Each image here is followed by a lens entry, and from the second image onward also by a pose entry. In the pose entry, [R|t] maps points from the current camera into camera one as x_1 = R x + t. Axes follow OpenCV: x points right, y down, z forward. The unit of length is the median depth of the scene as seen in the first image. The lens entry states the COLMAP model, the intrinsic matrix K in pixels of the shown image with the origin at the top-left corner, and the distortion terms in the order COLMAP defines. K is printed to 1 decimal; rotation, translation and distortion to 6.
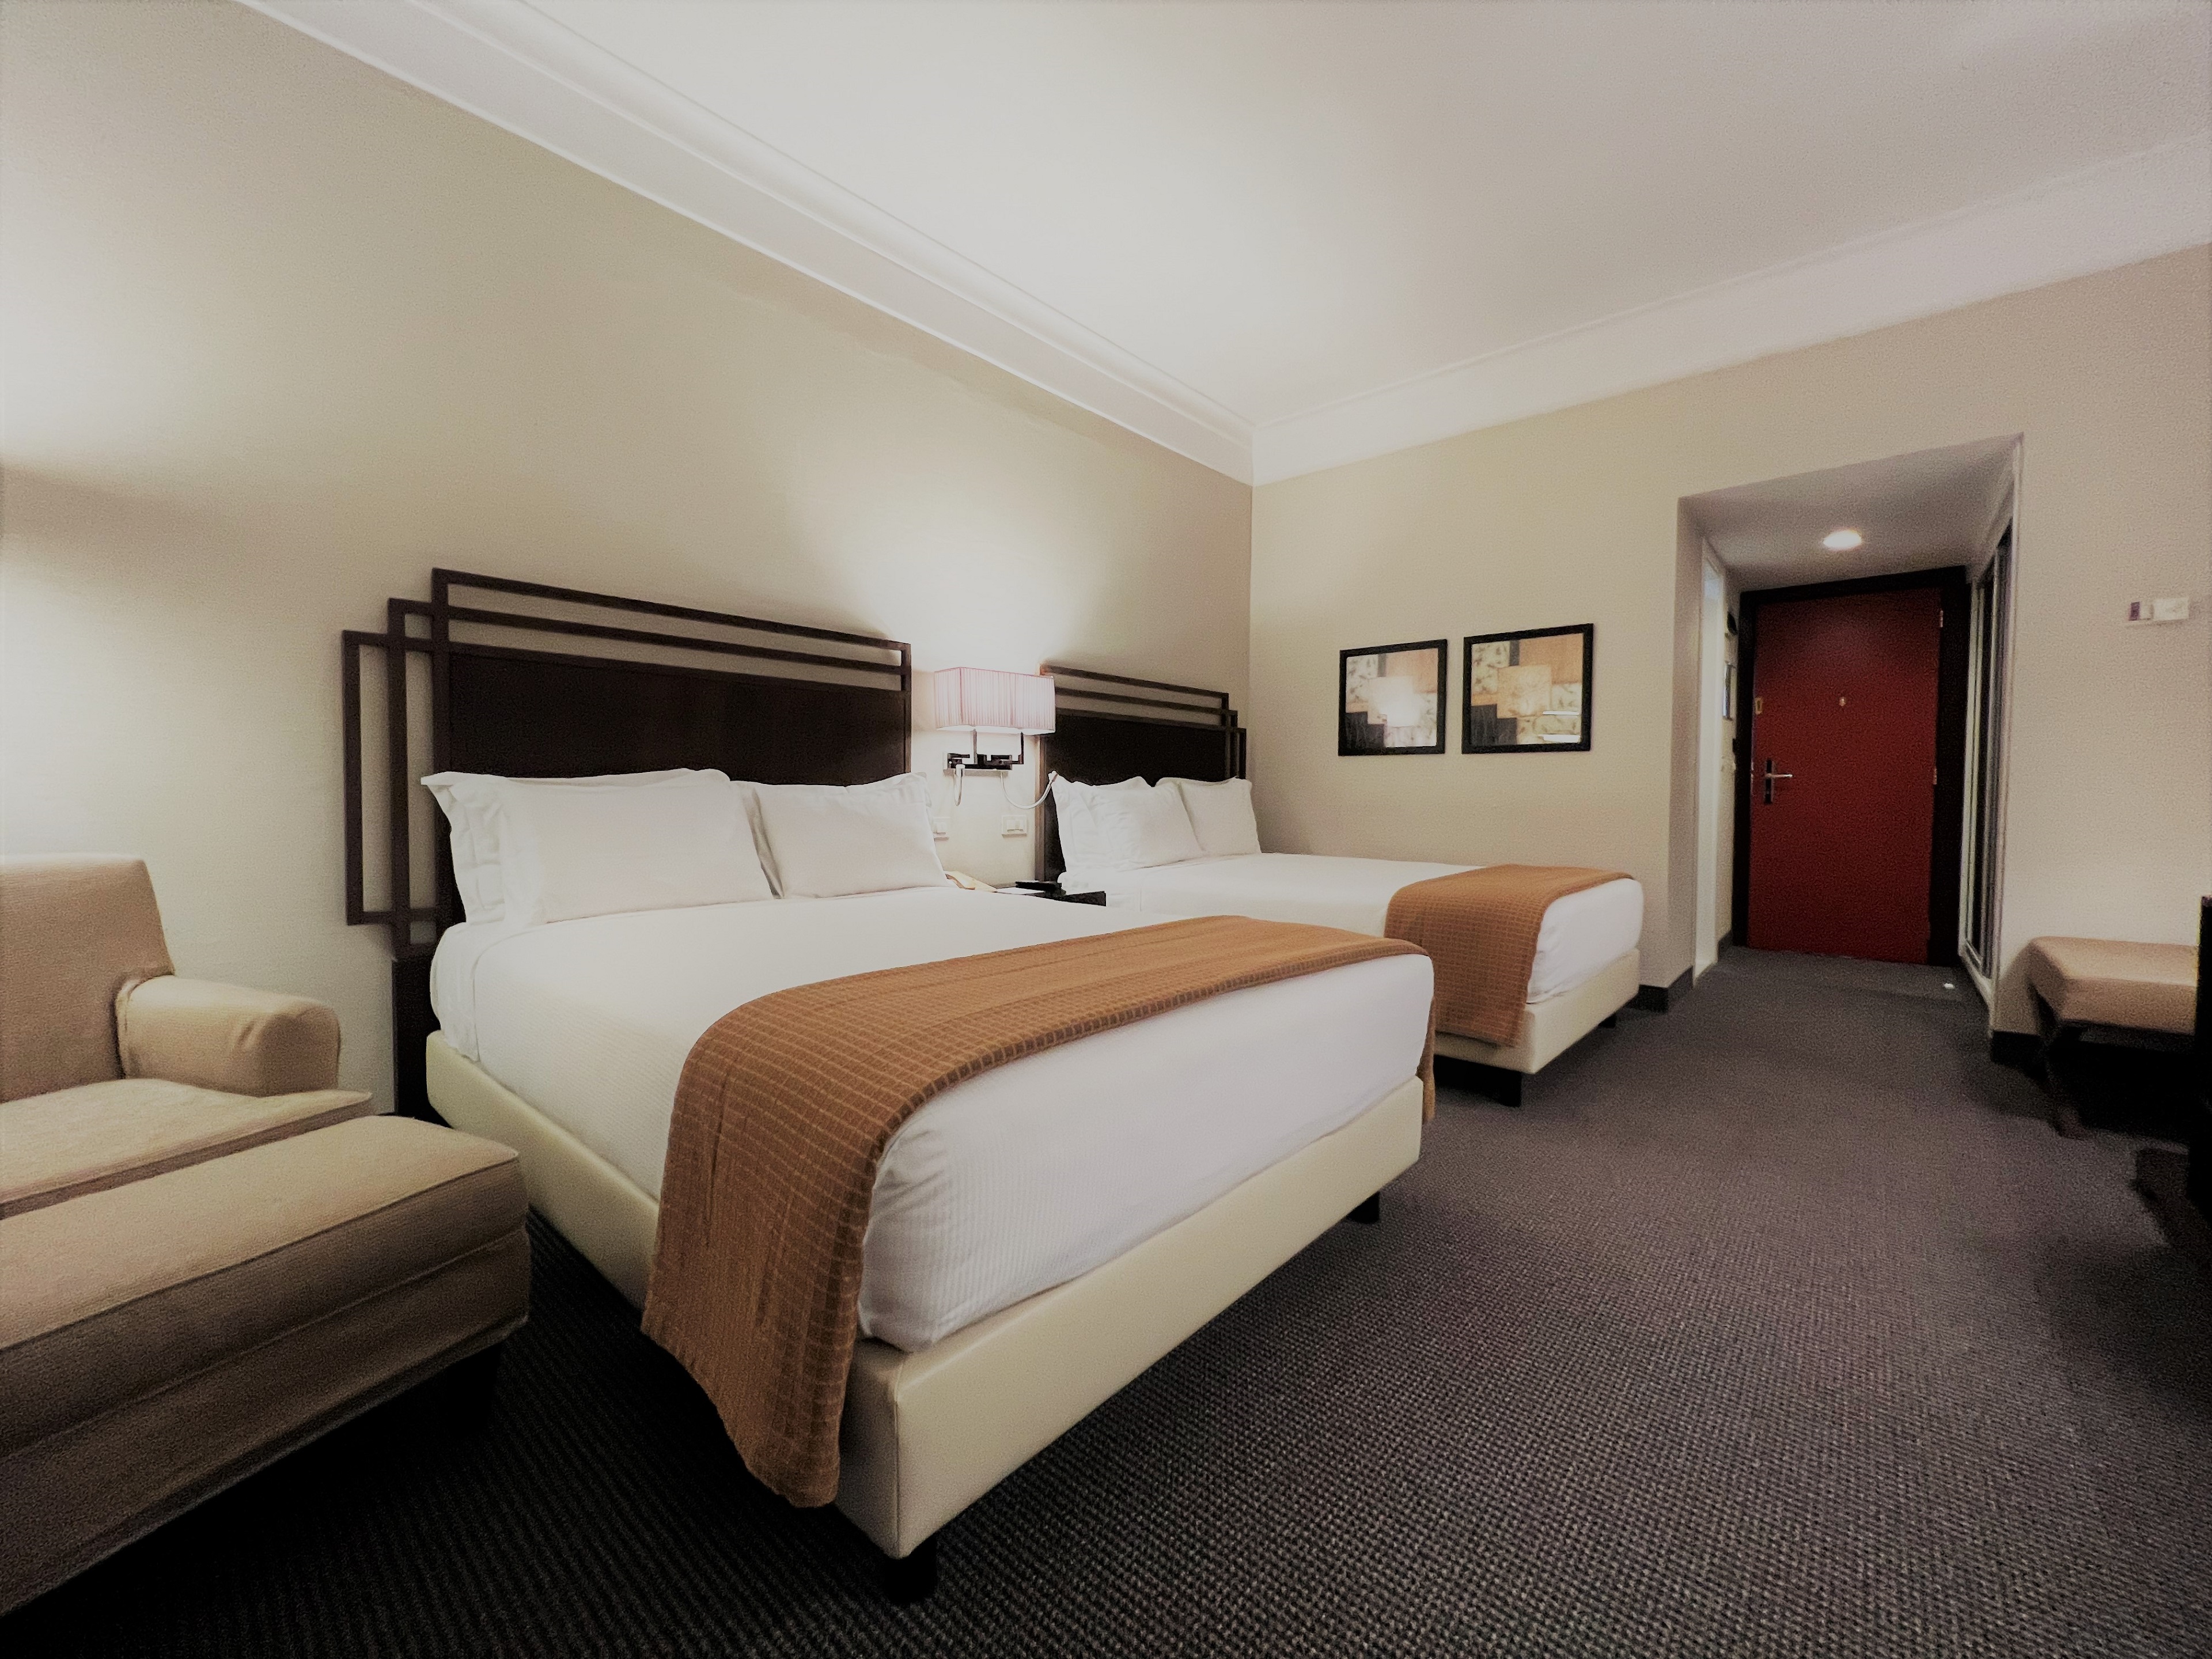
lens RADIAL K [[886.0, 0, 1099.6], [0, 886.0, 824.8], [0, 0, 1]] dist [0.001863, 0.001164]
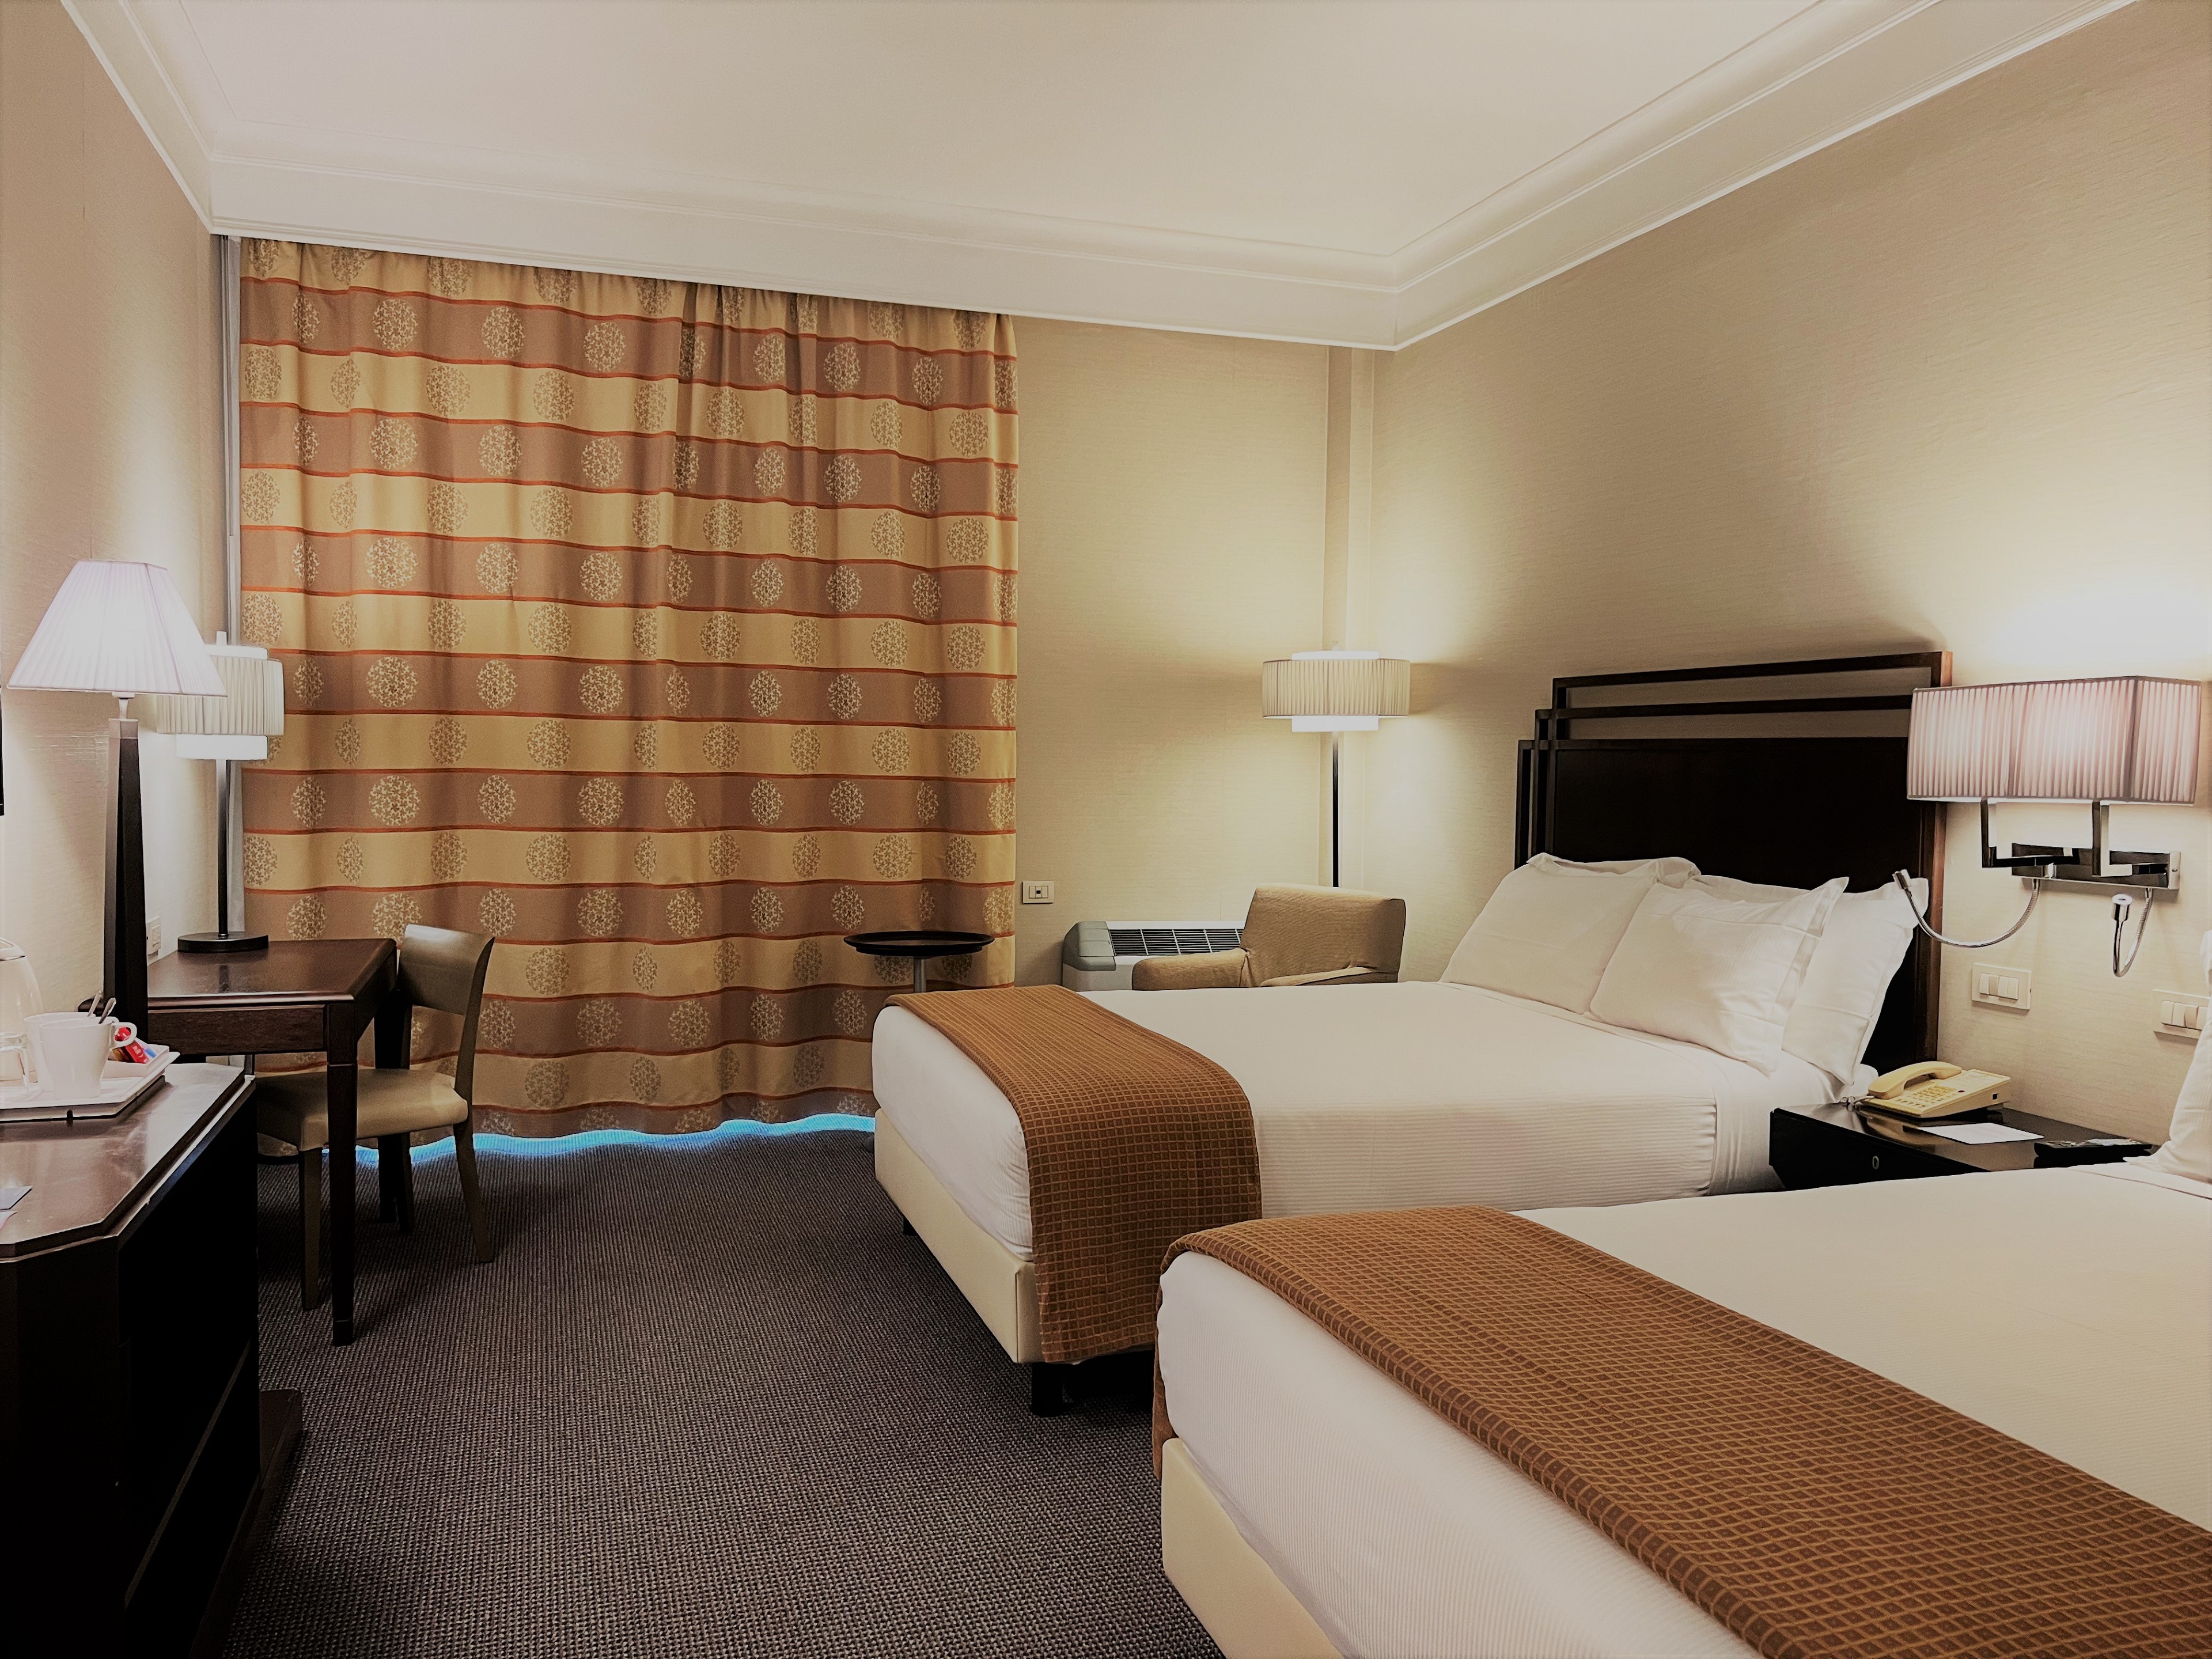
lens RADIAL K [[1653.5, 0, 1109.8], [0, 1653.5, 843.7], [0, 0, 1]] dist [0.119457, -0.183403]
pose [[-0.501409, 0.037124, -0.864414, 0.871258], [-0.040245, 0.996997, 0.066162, -0.116767], [0.864274, 0.067963, -0.498409, 0.957153]]
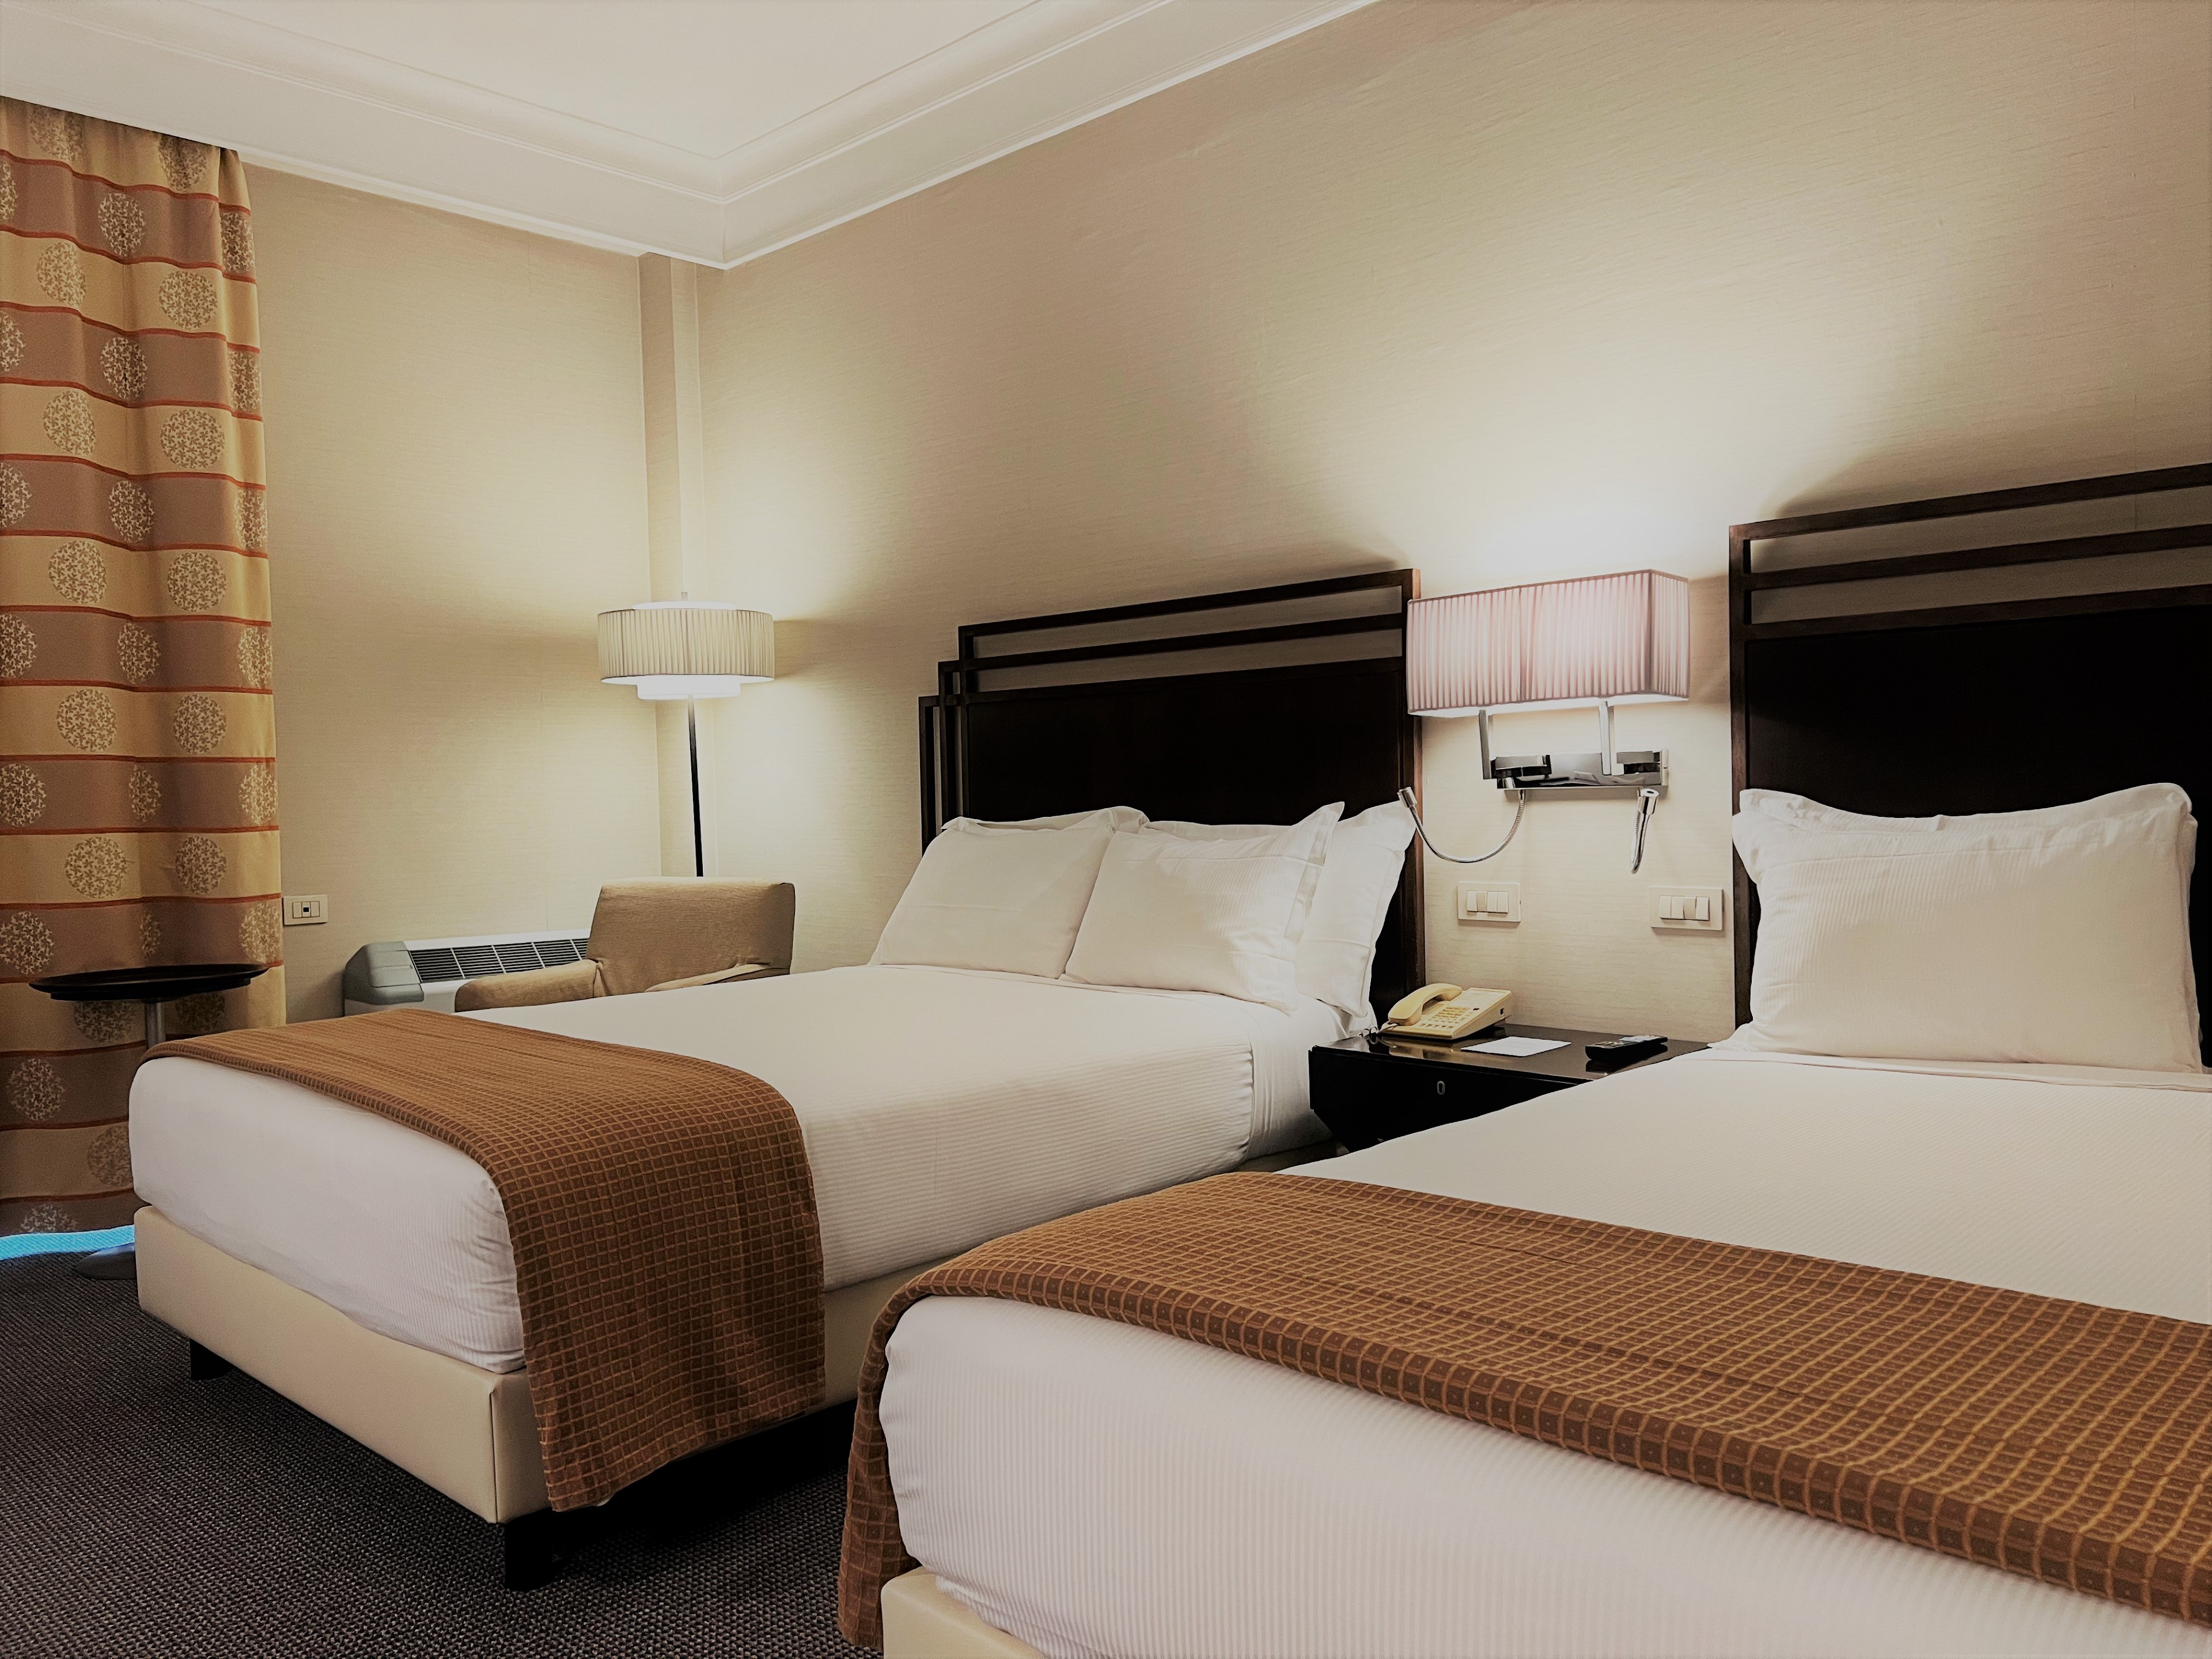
lens RADIAL K [[1660.4, 0, 1103.5], [0, 1660.4, 833.2], [0, 0, 1]] dist [0.062129, -0.068591]
pose [[-0.043993, 0.026038, -0.998692, 0.747958], [-0.008515, 0.999614, 0.026437, -0.057136], [0.998996, 0.009667, -0.043755, 0.753940]]
